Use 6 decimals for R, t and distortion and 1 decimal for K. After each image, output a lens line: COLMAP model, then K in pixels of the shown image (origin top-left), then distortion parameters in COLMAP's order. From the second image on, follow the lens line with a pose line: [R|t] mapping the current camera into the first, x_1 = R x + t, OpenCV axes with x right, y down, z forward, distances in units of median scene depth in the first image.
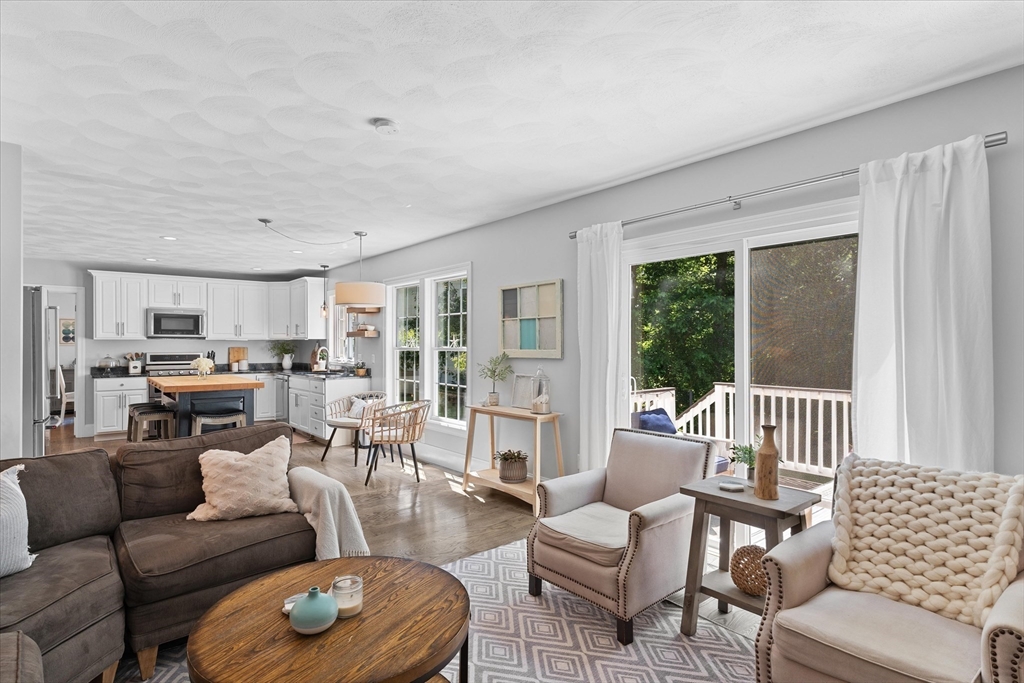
lens RADIAL K [[520.9, 0, 509.7], [0, 520.9, 343.3], [0, 0, 1]] dist [-0.002487, 0.001613]
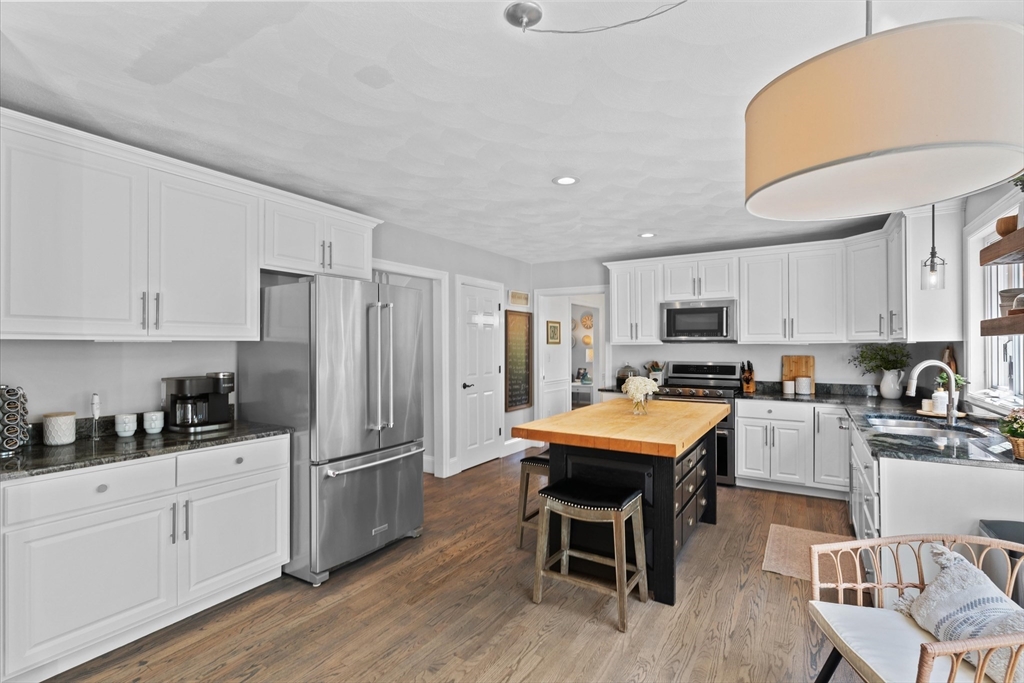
lens RADIAL K [[483.4, 0, 509.1], [0, 483.4, 346.2], [0, 0, 1]] dist [-0.003040, 0.001639]
pose [[0.316649, 0.000425, -0.948543, -0.100032], [0.003185, 0.999994, 0.001512, -0.006161], [0.948537, -0.003500, 0.316646, 0.547028]]
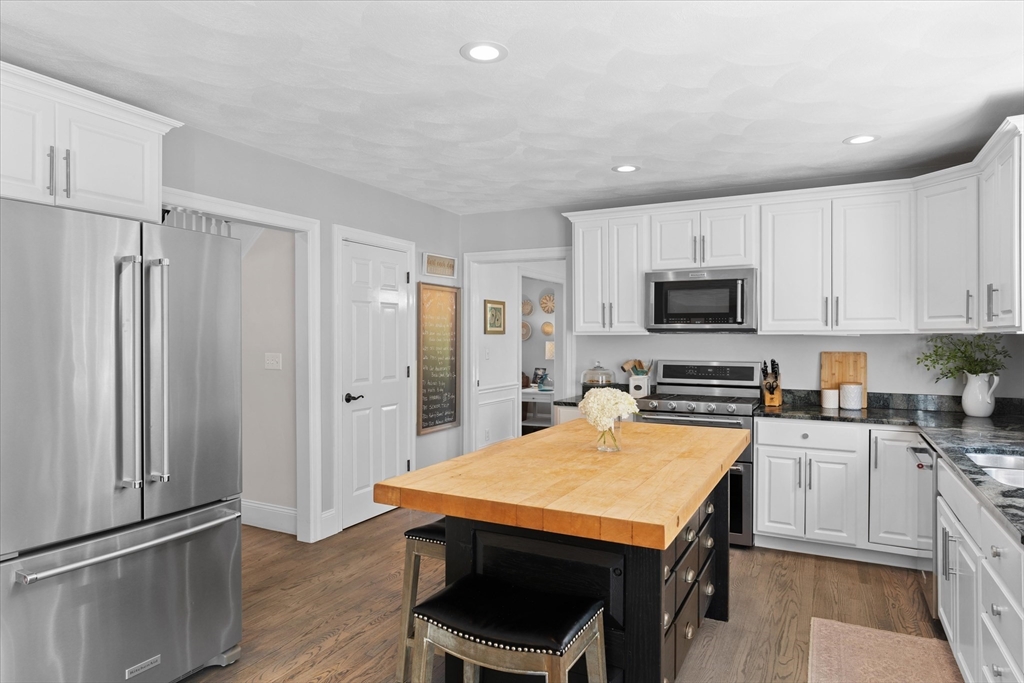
lens RADIAL K [[627.1, 0, 507.5], [0, 627.1, 341.0], [0, 0, 1]] dist [-0.005096, 0.005317]
pose [[0.391783, 0.007764, -0.920025, -0.182656], [-0.000536, 0.999966, 0.008210, -0.005869], [0.920058, -0.002723, 0.391773, 0.611735]]
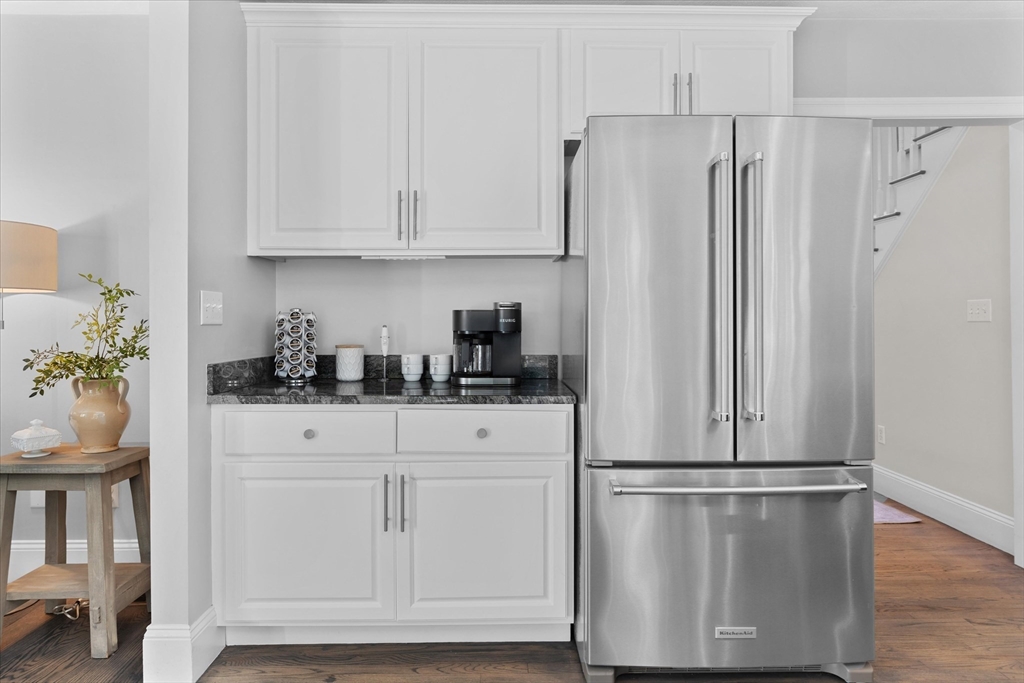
lens RADIAL K [[627.1, 0, 501.6], [0, 627.1, 318.9], [0, 0, 1]] dist [-0.005096, 0.005317]
pose [[-0.630140, 0.000607, -0.776481, -0.259927], [0.004842, 0.999983, -0.003148, 0.022145], [0.776466, -0.005744, -0.630133, 0.653796]]
